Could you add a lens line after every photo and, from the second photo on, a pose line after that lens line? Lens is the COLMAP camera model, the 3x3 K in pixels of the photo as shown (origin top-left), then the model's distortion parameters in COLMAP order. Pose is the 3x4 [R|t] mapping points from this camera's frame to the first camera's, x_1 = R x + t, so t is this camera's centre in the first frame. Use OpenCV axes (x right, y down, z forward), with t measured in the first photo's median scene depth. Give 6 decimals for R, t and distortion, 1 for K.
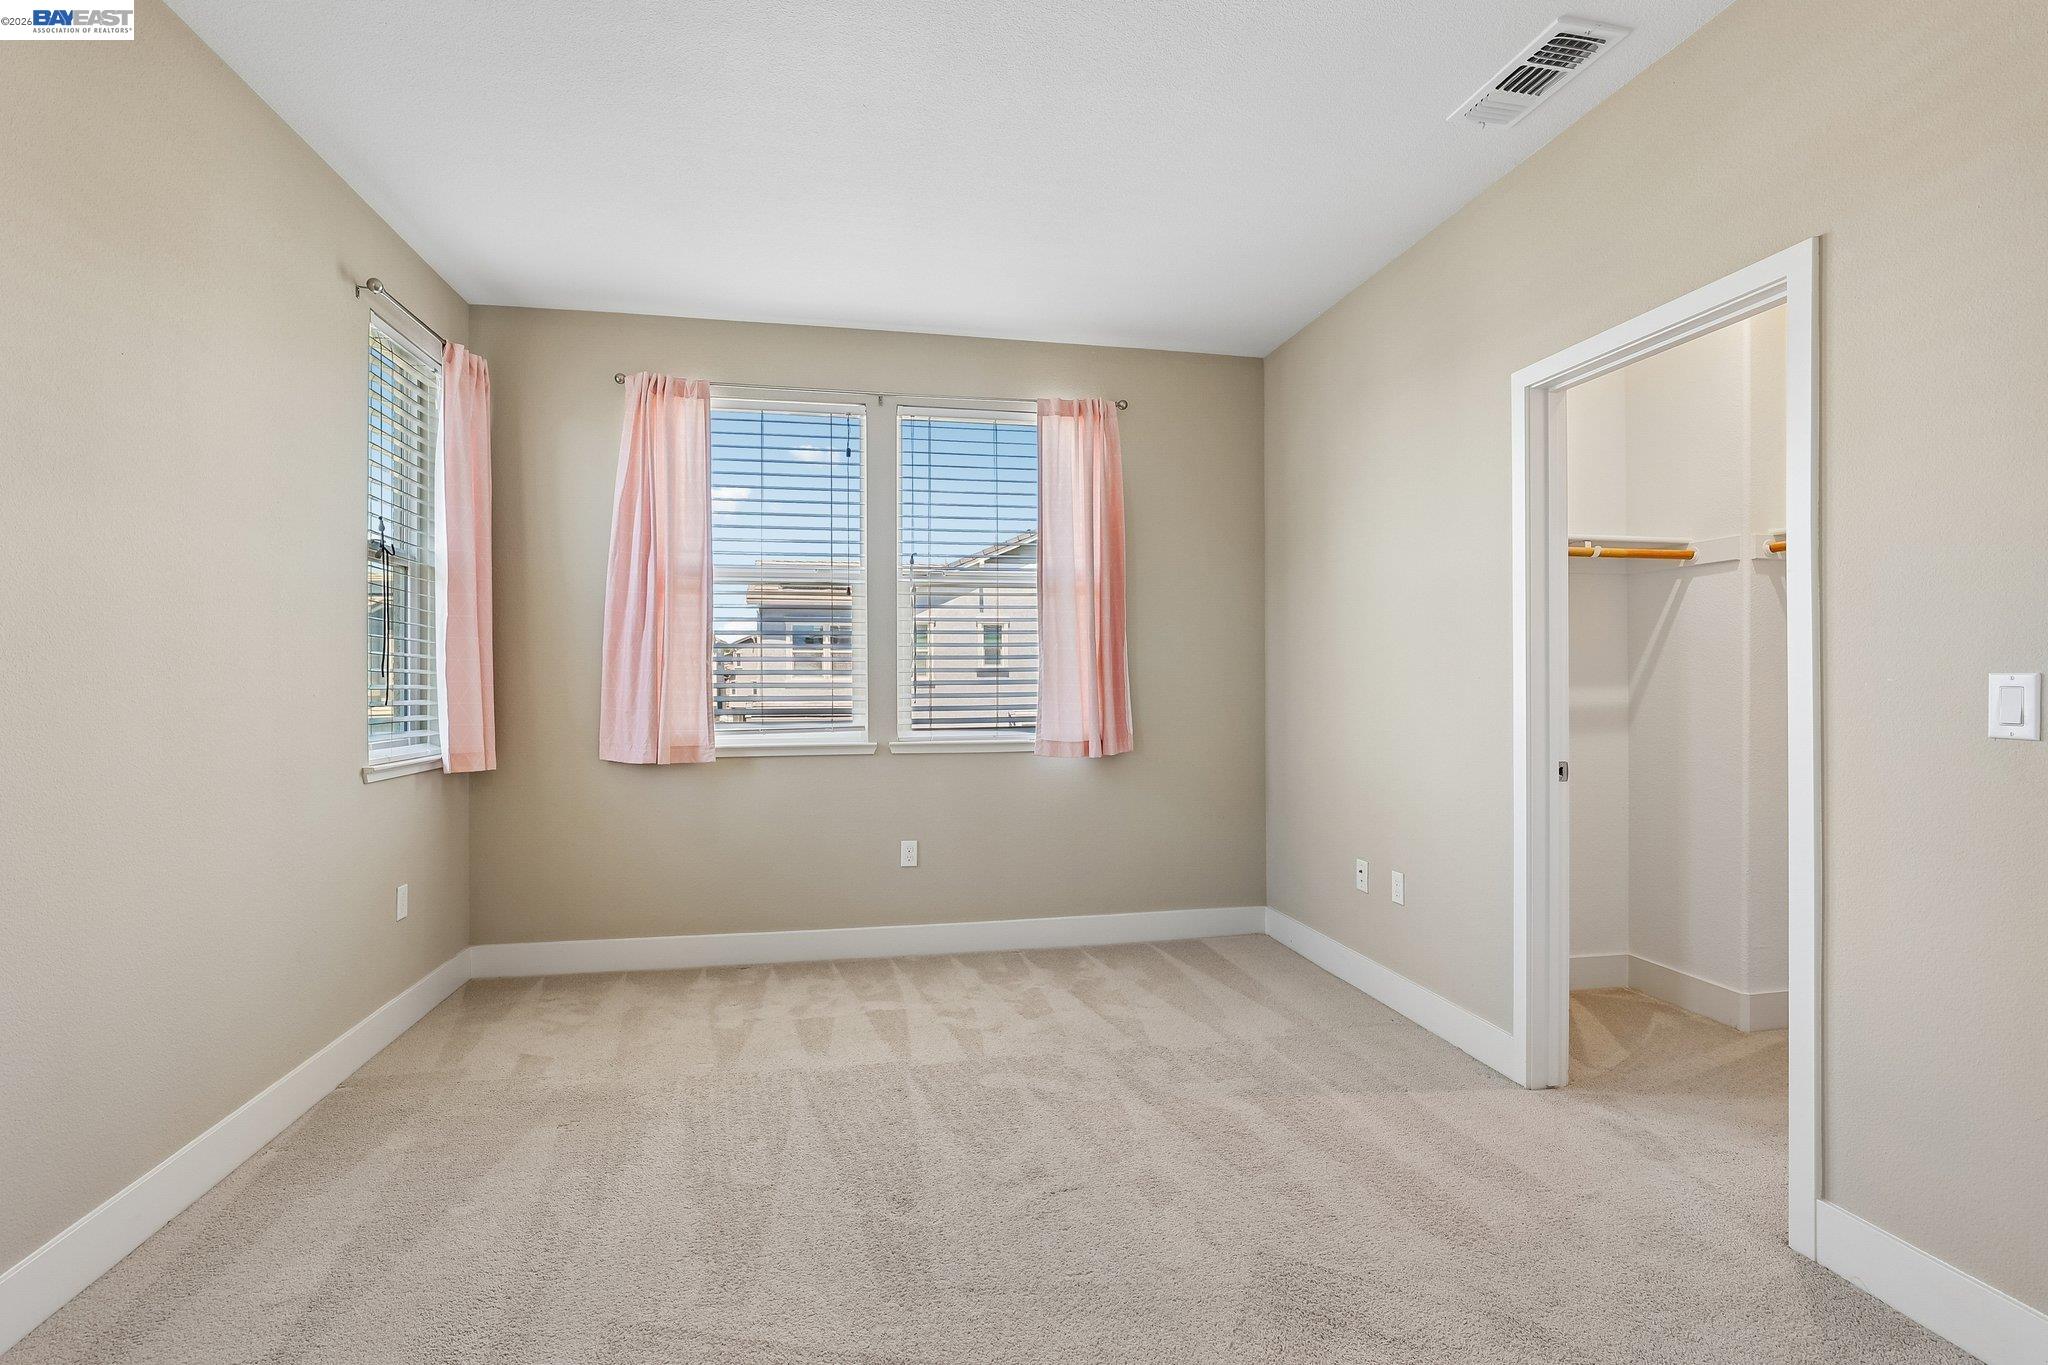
lens RADIAL K [[923.7, 0, 1035.4], [0, 923.7, 680.0], [0, 0, 1]] dist [-0.015214, 0.003550]
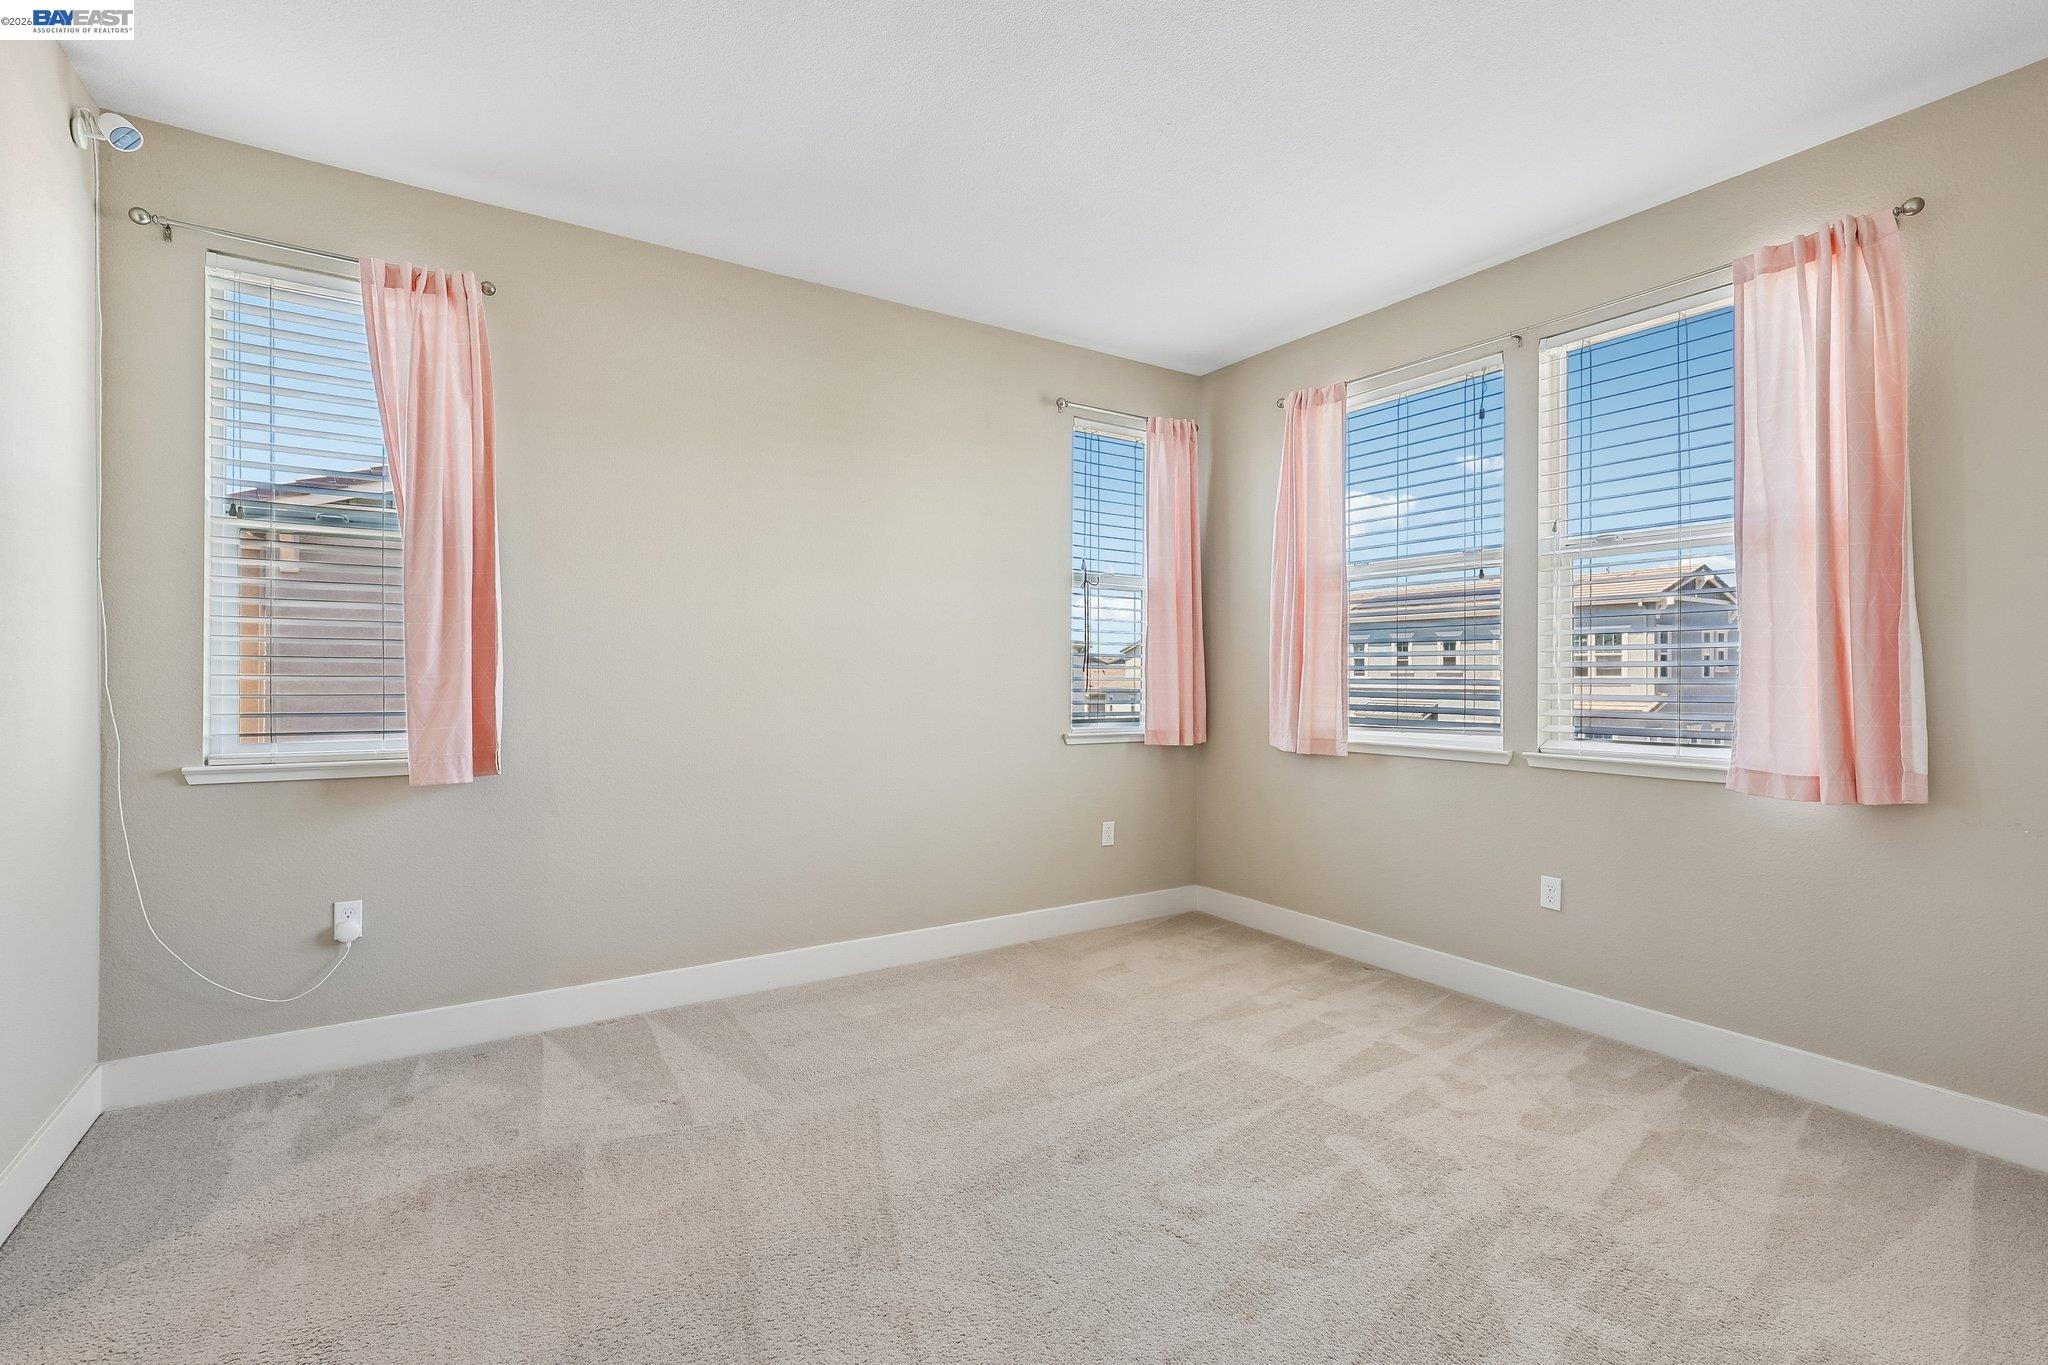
lens RADIAL K [[923.7, 0, 1021.4], [0, 923.7, 676.8], [0, 0, 1]] dist [-0.015214, 0.003550]
pose [[0.379640, 0.006746, -0.925110, 0.476021], [-0.007064, 0.999965, 0.004393, -0.000423], [0.925107, 0.004867, 0.379675, 0.300174]]
